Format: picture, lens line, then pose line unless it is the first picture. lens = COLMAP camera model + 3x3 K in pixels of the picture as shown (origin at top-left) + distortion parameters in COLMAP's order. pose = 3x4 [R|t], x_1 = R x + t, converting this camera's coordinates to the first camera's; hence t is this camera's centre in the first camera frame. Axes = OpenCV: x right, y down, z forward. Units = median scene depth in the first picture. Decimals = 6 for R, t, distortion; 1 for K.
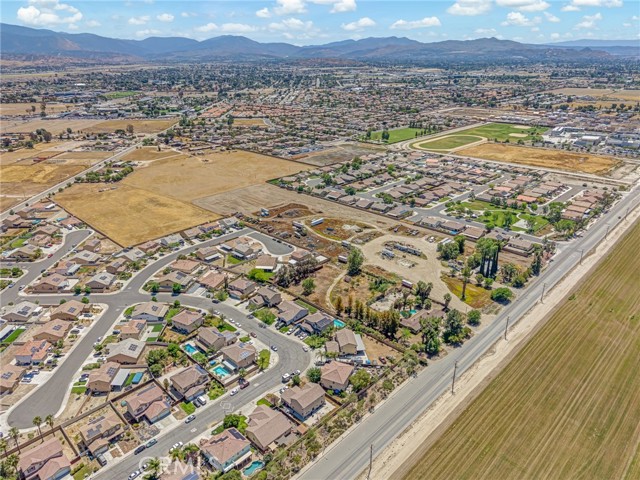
lens RADIAL K [[452.8, 0, 320.0], [0, 452.8, 240.0], [0, 0, 1]] dist [0.036806, -0.001398]
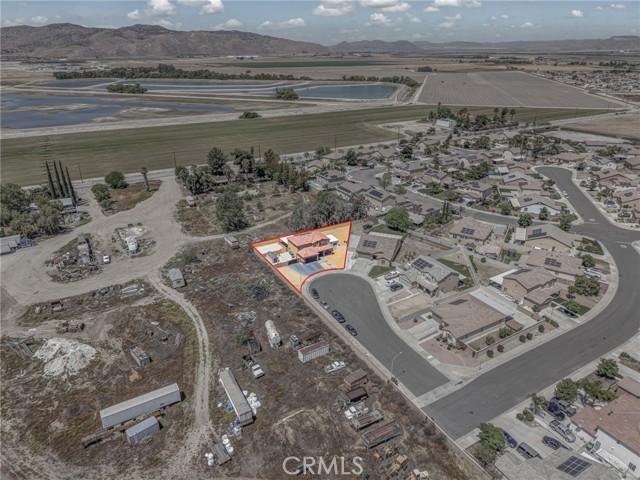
lens RADIAL K [[433.8, 0, 320.0], [0, 433.8, 240.0], [0, 0, 1]] dist [0.045884, -0.051372]
pose [[-0.962329, -0.102287, 0.251914, -0.147584], [0.110463, 0.699532, 0.706012, -0.257435], [-0.248438, 0.707243, -0.661880, 1.132432]]
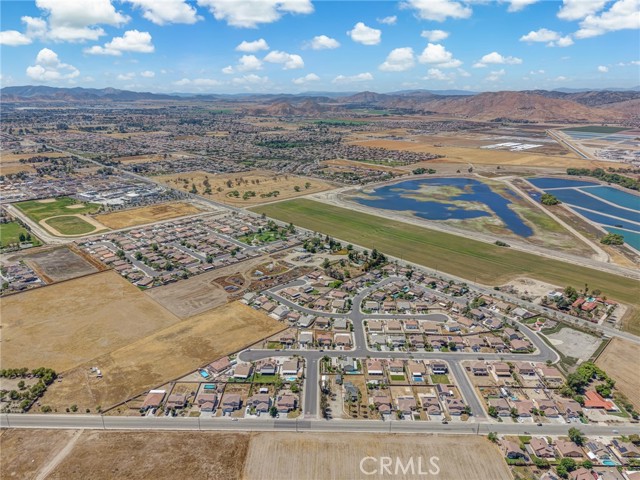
lens RADIAL K [[433.8, 0, 320.0], [0, 433.8, 240.0], [0, 0, 1]] dist [0.045884, -0.051372]
pose [[0.020579, -0.312450, 0.949711, -1.524509], [0.369074, 0.885193, 0.283227, -0.533520], [-0.929172, 0.344685, 0.133533, 0.590964]]
